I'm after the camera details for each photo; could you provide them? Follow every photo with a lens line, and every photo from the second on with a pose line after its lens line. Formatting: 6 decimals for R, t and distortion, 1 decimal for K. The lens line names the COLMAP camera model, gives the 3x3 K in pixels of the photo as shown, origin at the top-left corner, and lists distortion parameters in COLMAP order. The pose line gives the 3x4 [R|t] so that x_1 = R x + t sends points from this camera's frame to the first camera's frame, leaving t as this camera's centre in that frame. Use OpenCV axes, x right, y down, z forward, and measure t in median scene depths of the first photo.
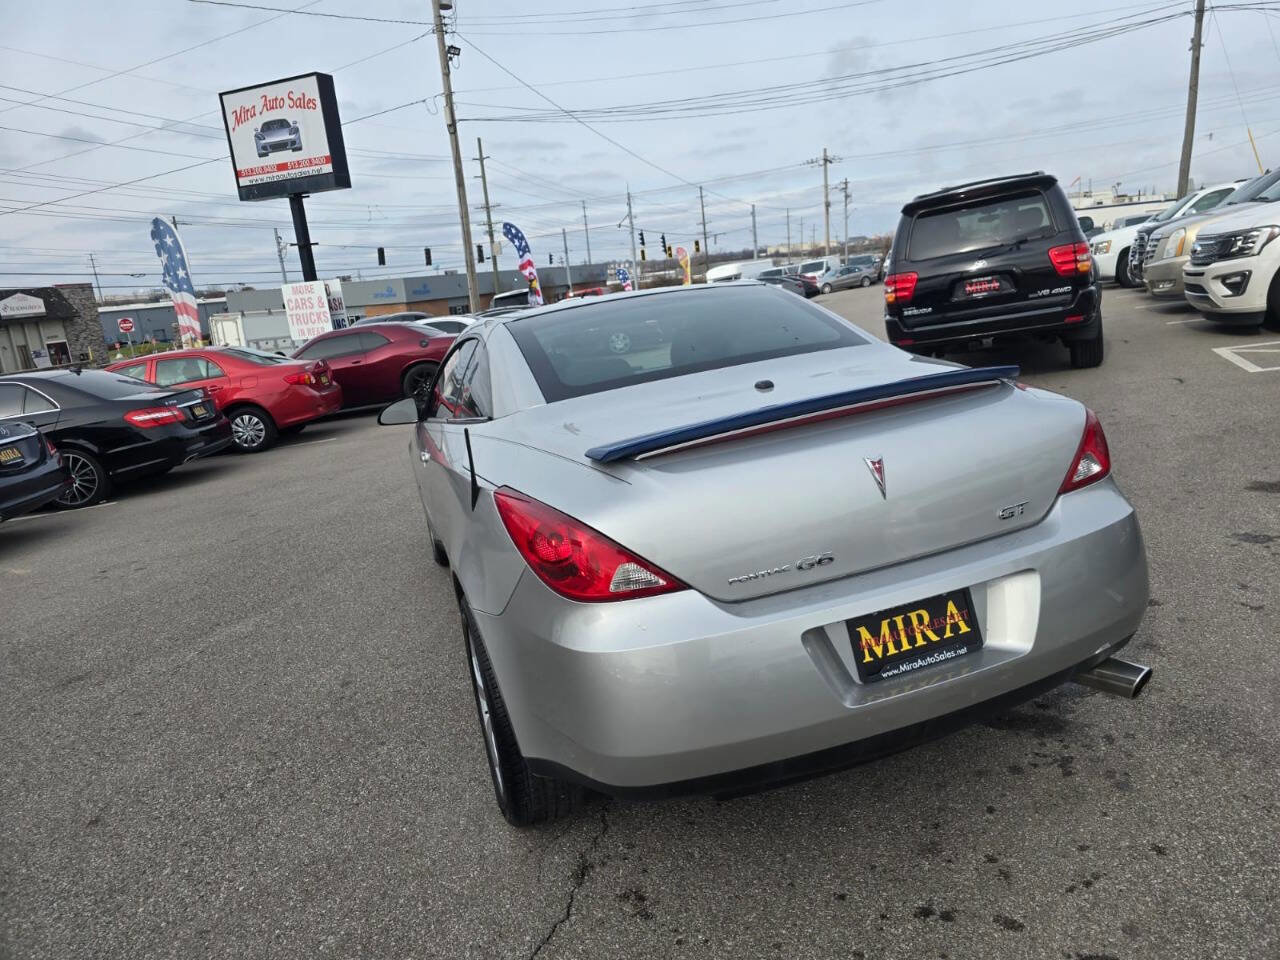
lens RADIAL K [[853.9, 0, 678.3], [0, 853.9, 460.5], [0, 0, 1]] dist [0.062826, -0.047396]
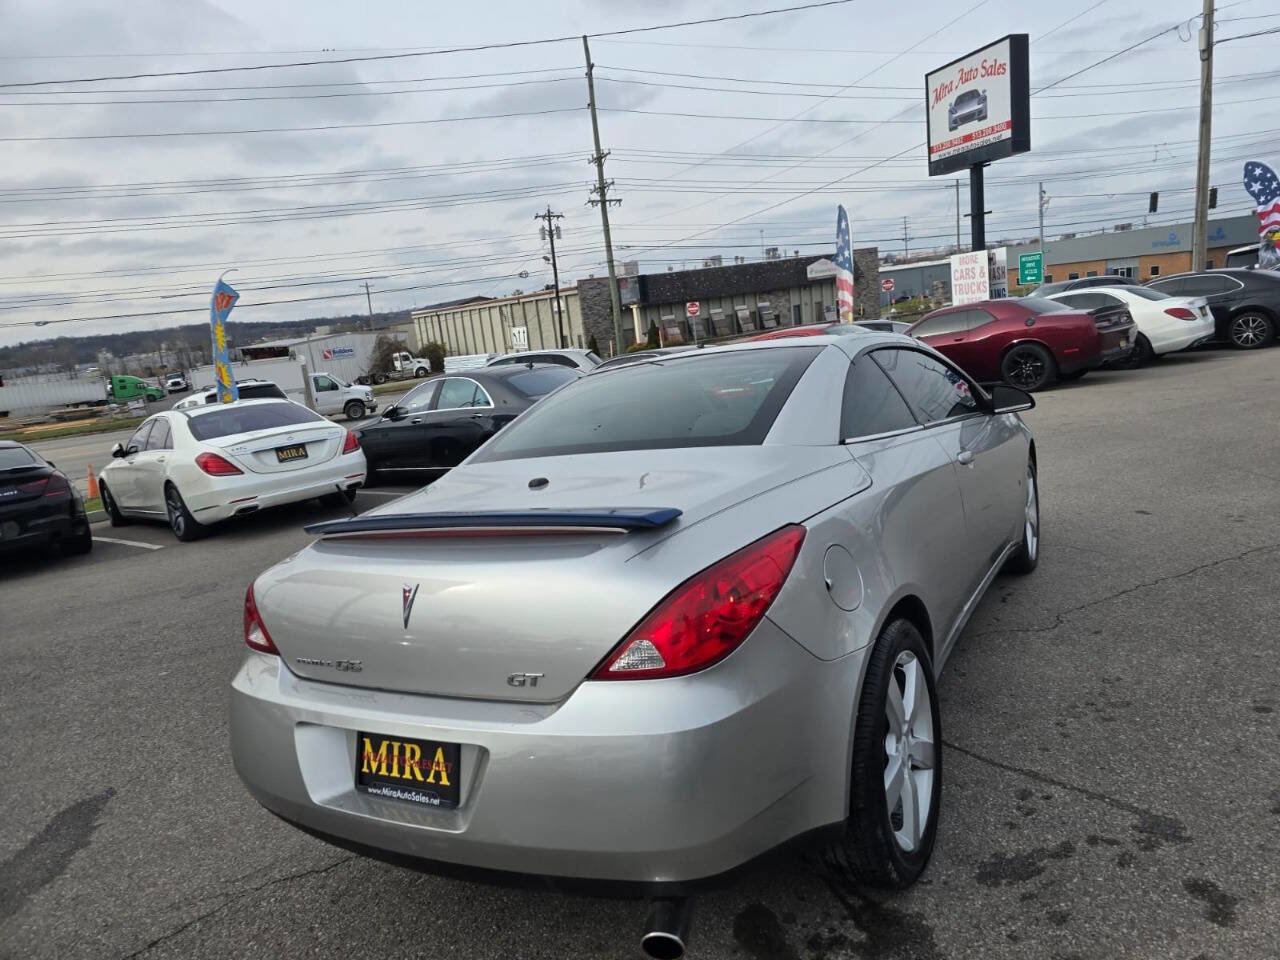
lens RADIAL K [[860.1, 0, 673.1], [0, 860.1, 468.9], [0, 0, 1]] dist [0.069027, -0.065933]
pose [[0.672241, 0.152365, -0.724484, 0.189576], [-0.107610, 0.988310, 0.107999, -0.046675], [0.732470, 0.005361, 0.680778, 0.084663]]
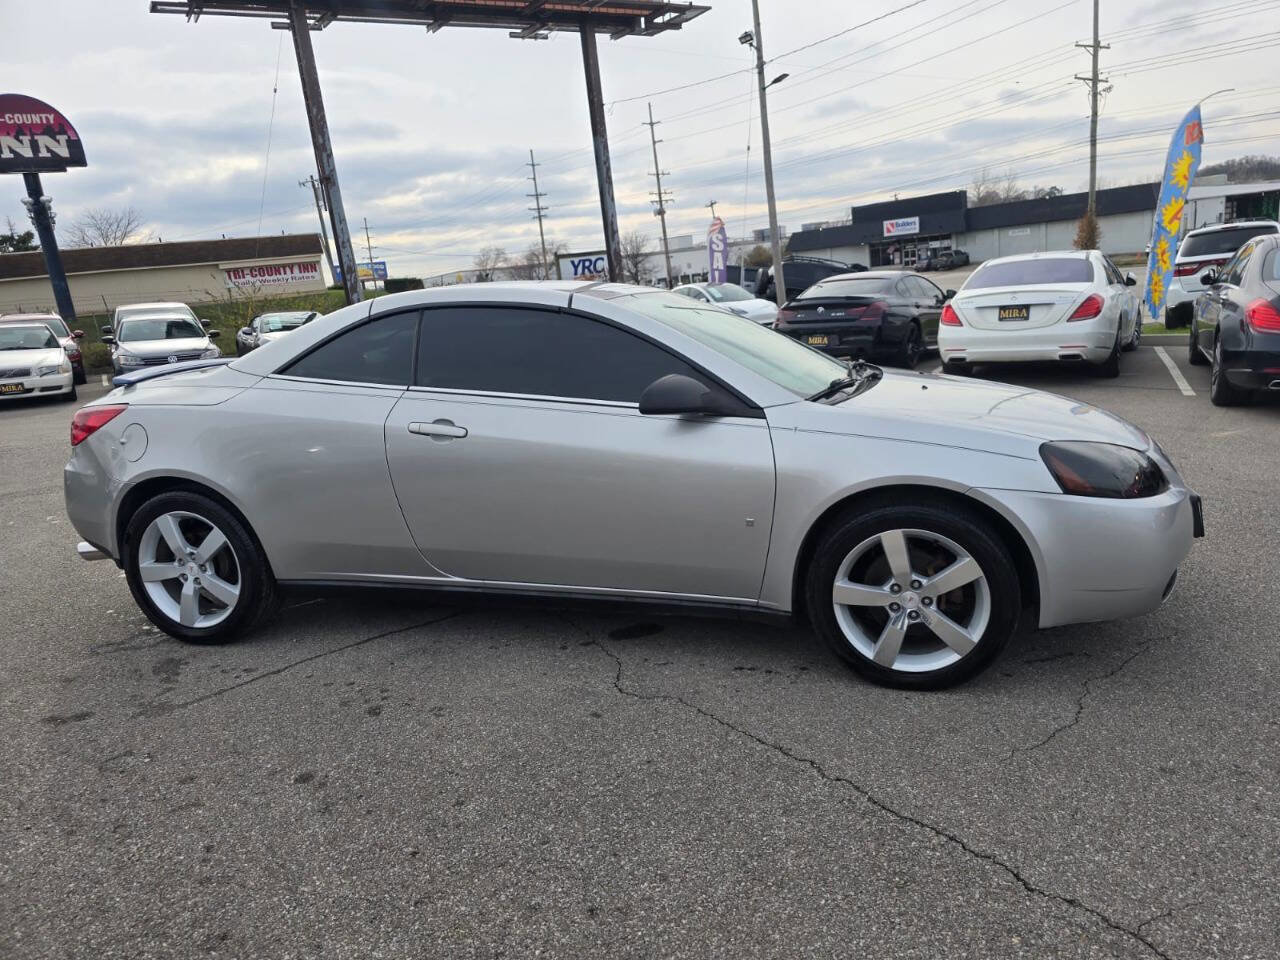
lens RADIAL K [[864.0, 0, 666.3], [0, 864.0, 484.0], [0, 0, 1]] dist [0.059836, -0.054384]
pose [[-0.555564, 0.345458, -0.756312, 0.222839], [-0.026895, 0.901662, 0.431605, -0.134724], [0.831039, 0.260125, -0.491640, 0.537998]]
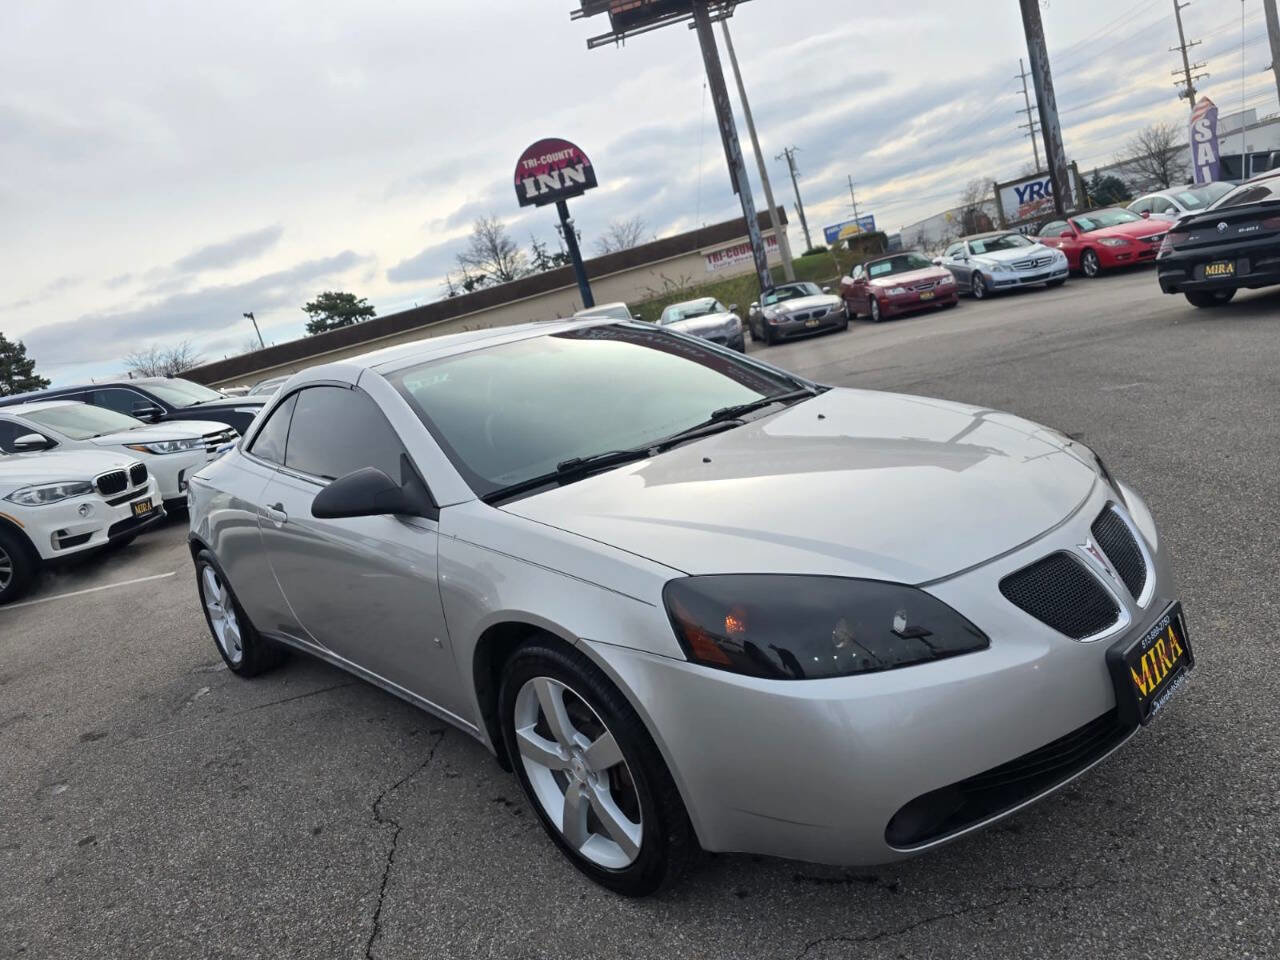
lens RADIAL K [[863.9, 0, 636.9], [0, 863.9, 483.9], [0, 0, 1]] dist [0.059837, -0.054633]
pose [[-0.872254, 0.389724, -0.295446, 0.029520], [0.251349, 0.875468, 0.412769, -0.126534], [0.419520, 0.285779, -0.861588, 0.629601]]
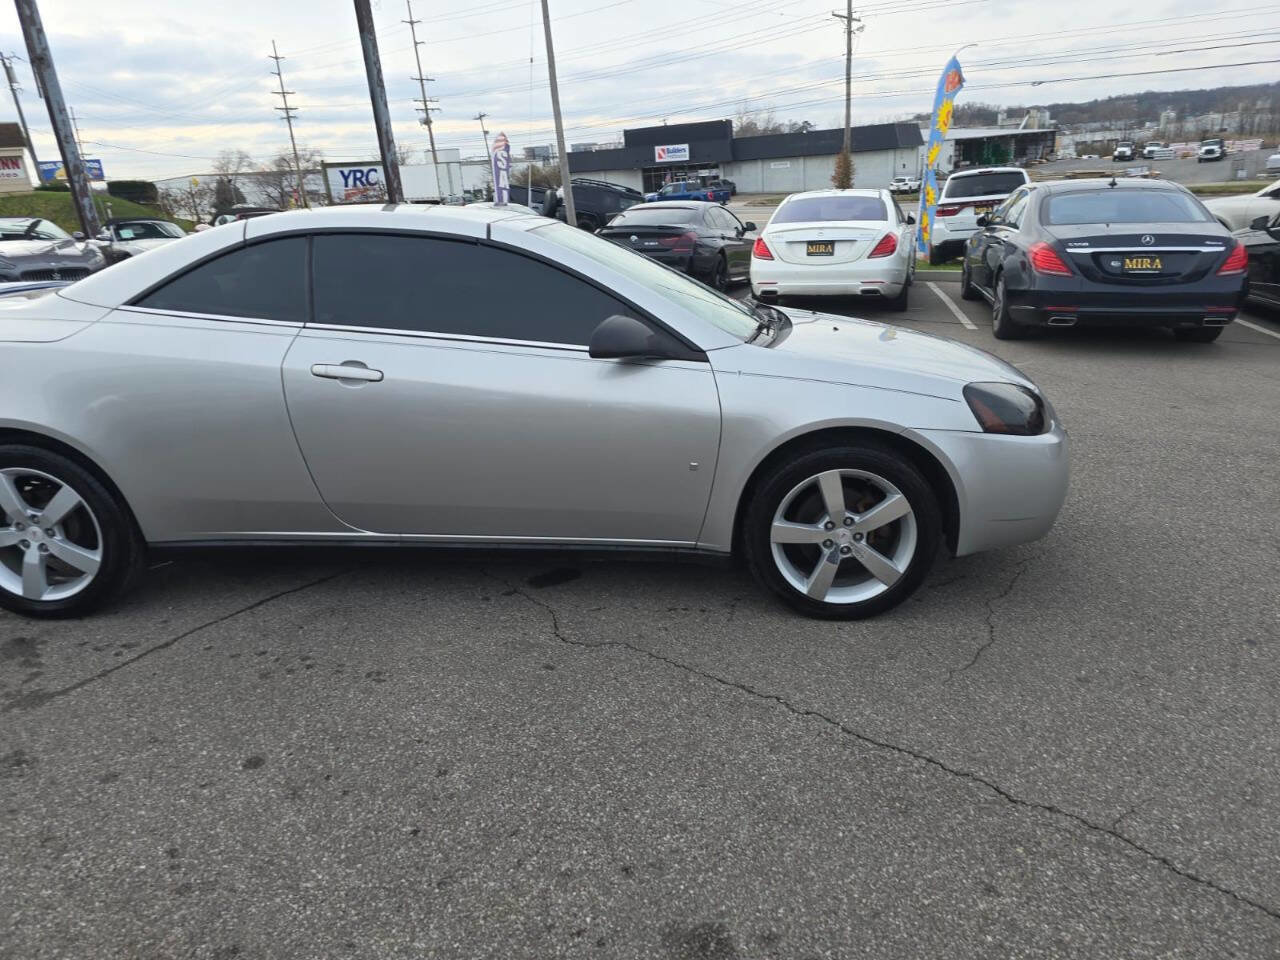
lens RADIAL K [[853.1, 0, 631.7], [0, 853.1, 490.3], [0, 0, 1]] dist [0.056308, -0.046639]
pose [[-0.371063, 0.431242, -0.822400, 0.236308], [-0.109949, 0.858995, 0.500040, -0.132905], [0.922076, 0.275968, -0.271327, 0.489947]]
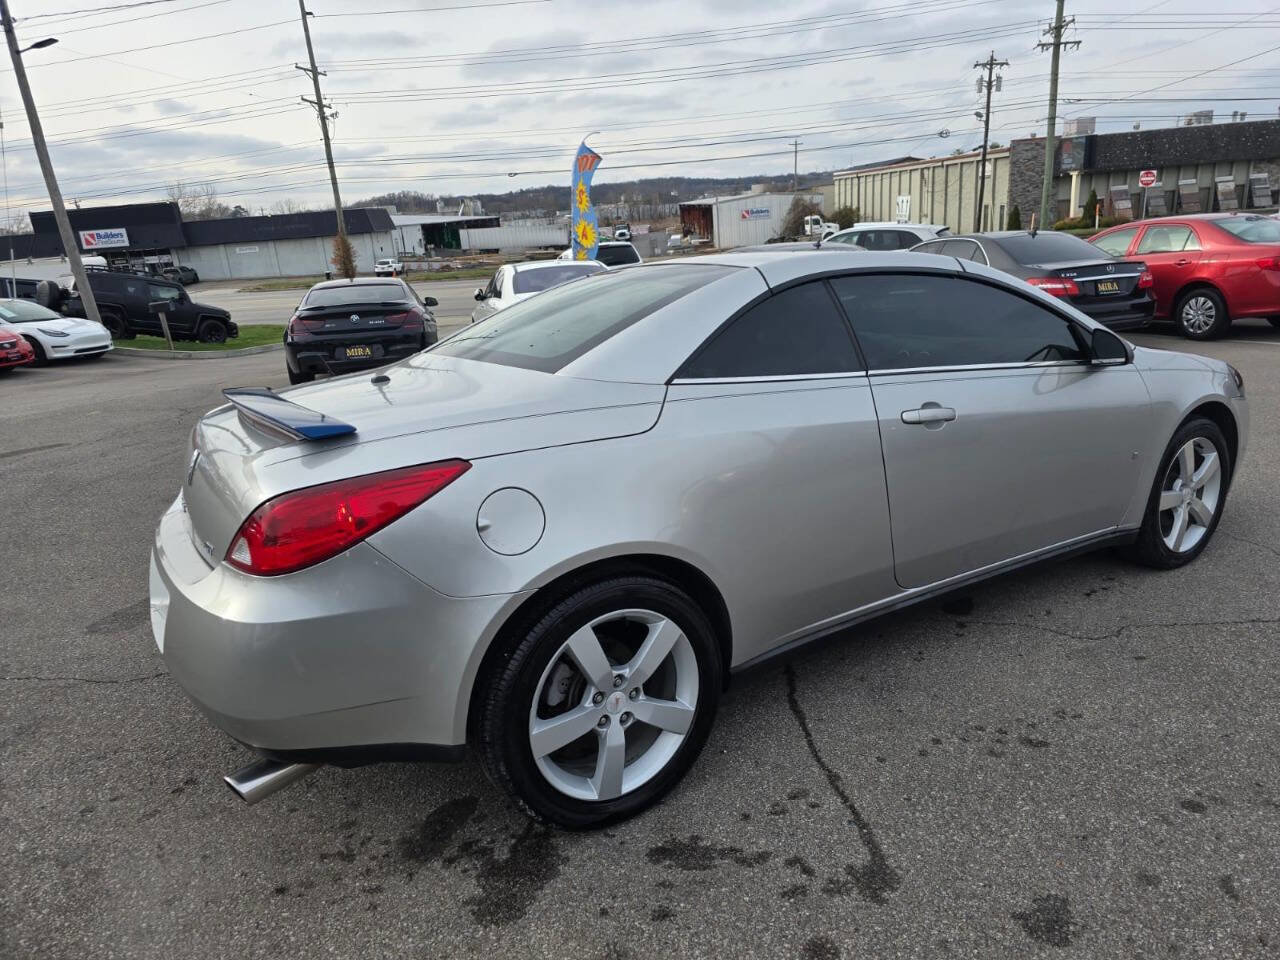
lens RADIAL K [[864.0, 0, 666.3], [0, 864.0, 484.0], [0, 0, 1]] dist [0.059836, -0.054384]
pose [[0.249030, 0.360616, -0.898855, 0.248521], [-0.161859, 0.930538, 0.328484, -0.078429], [0.954875, 0.063685, 0.290101, 0.207554]]
